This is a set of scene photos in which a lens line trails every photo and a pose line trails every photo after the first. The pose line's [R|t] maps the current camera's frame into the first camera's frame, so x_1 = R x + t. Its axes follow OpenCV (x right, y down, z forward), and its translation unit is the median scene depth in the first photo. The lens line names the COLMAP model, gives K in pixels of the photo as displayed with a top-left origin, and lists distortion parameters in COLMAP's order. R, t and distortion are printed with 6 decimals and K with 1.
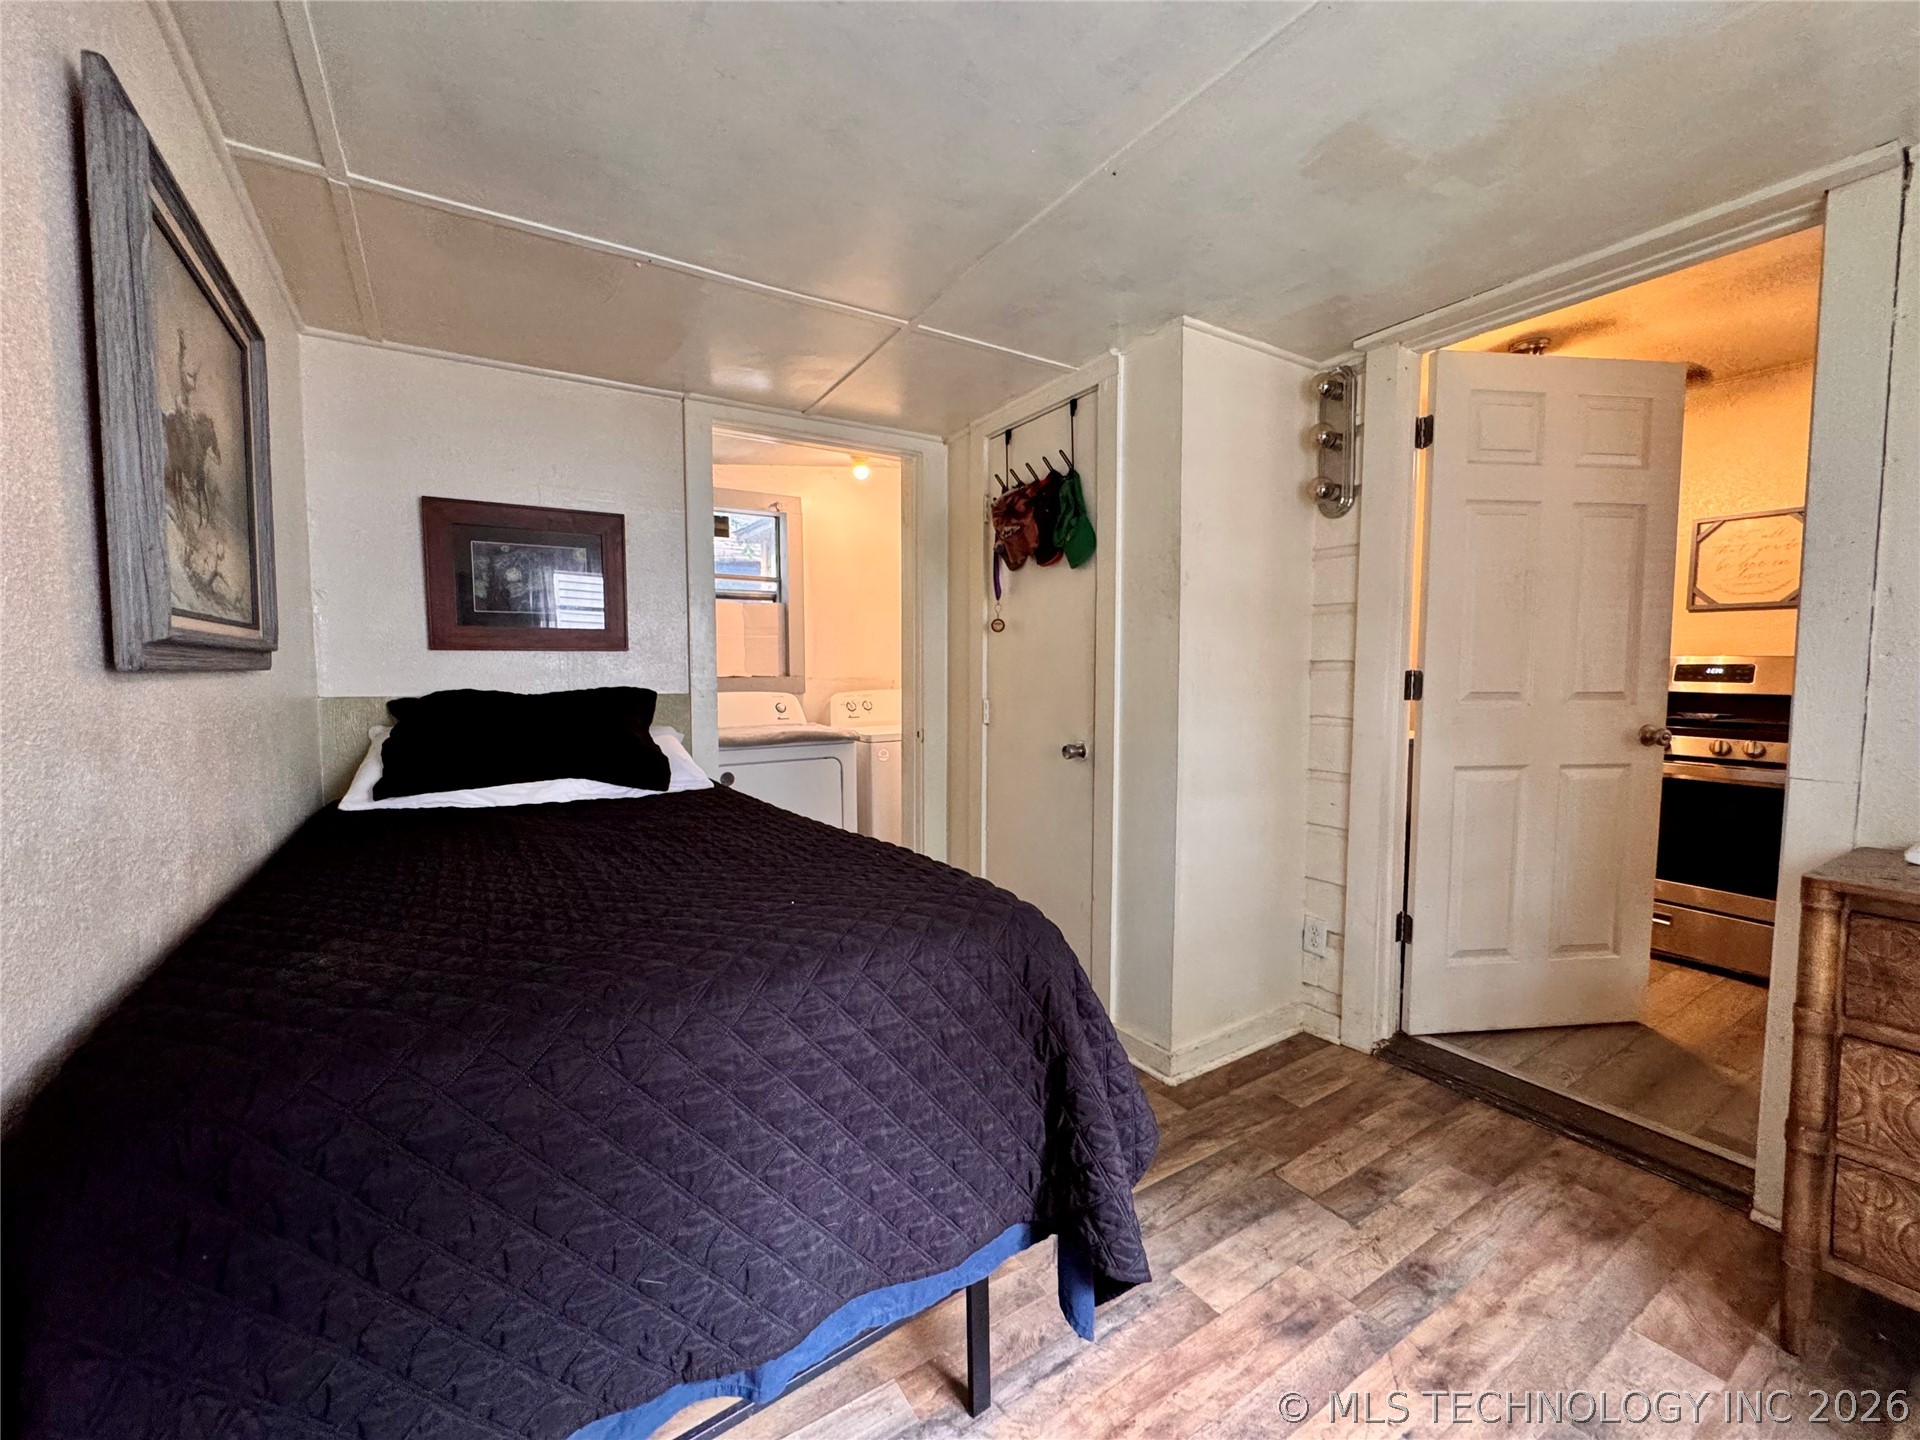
lens RADIAL K [[807.0, 0, 964.5], [0, 807.0, 715.4], [0, 0, 1]] dist [-0.000364, 0.000881]
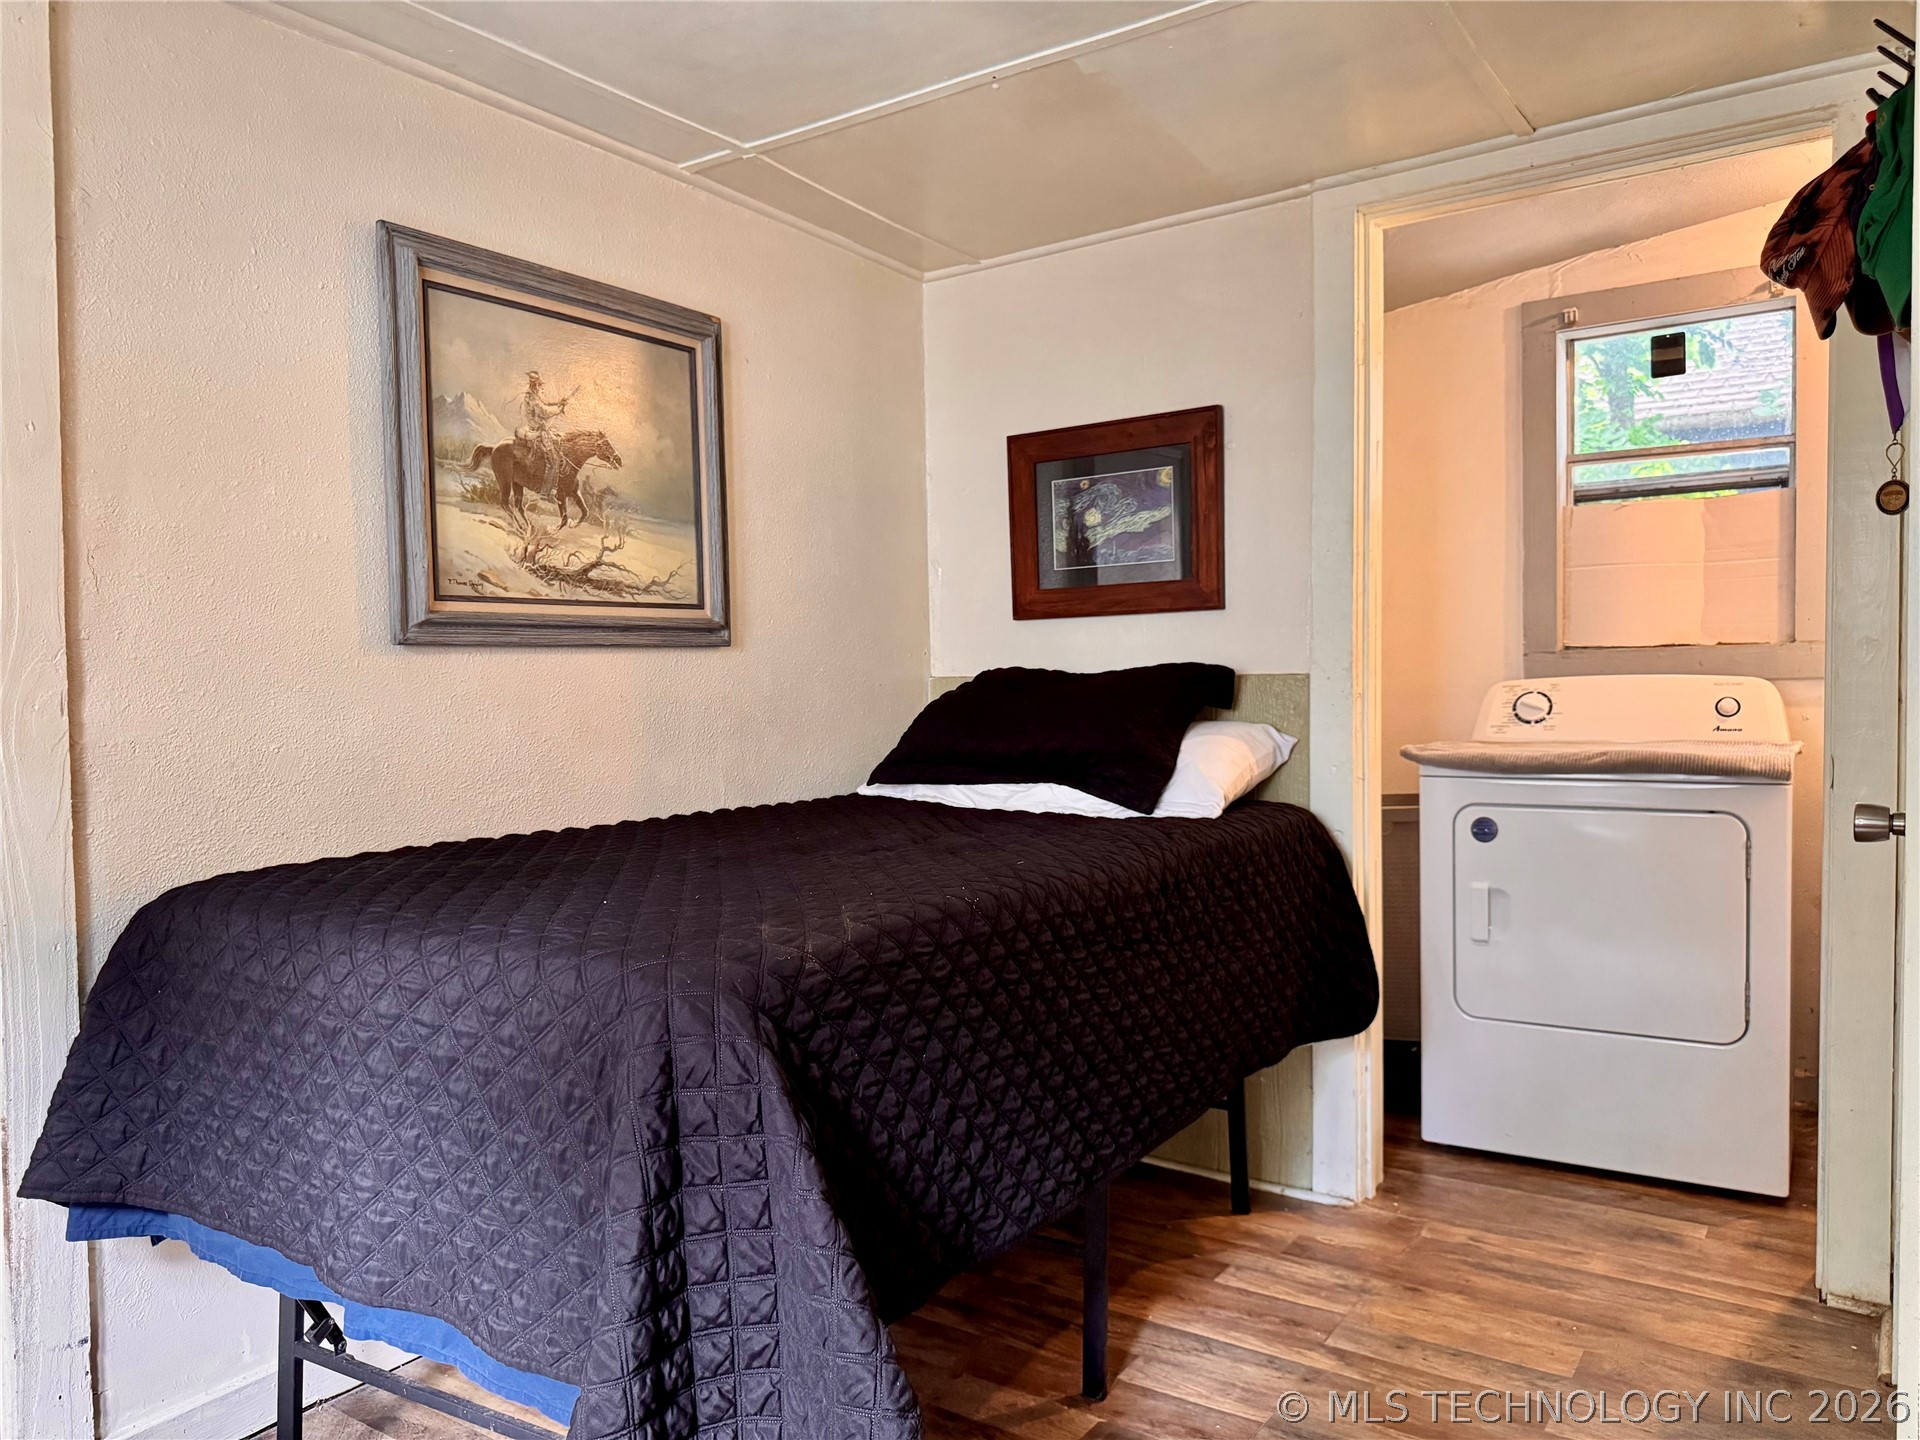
lens RADIAL K [[1367.1, 0, 958.3], [0, 1367.1, 733.7], [0, 0, 1]] dist [0.057721, -0.070524]
pose [[0.371607, 0.039417, -0.927553, 0.671051], [-0.032883, 0.999030, 0.029280, -0.002548], [0.927807, 0.019620, 0.372543, 0.442319]]
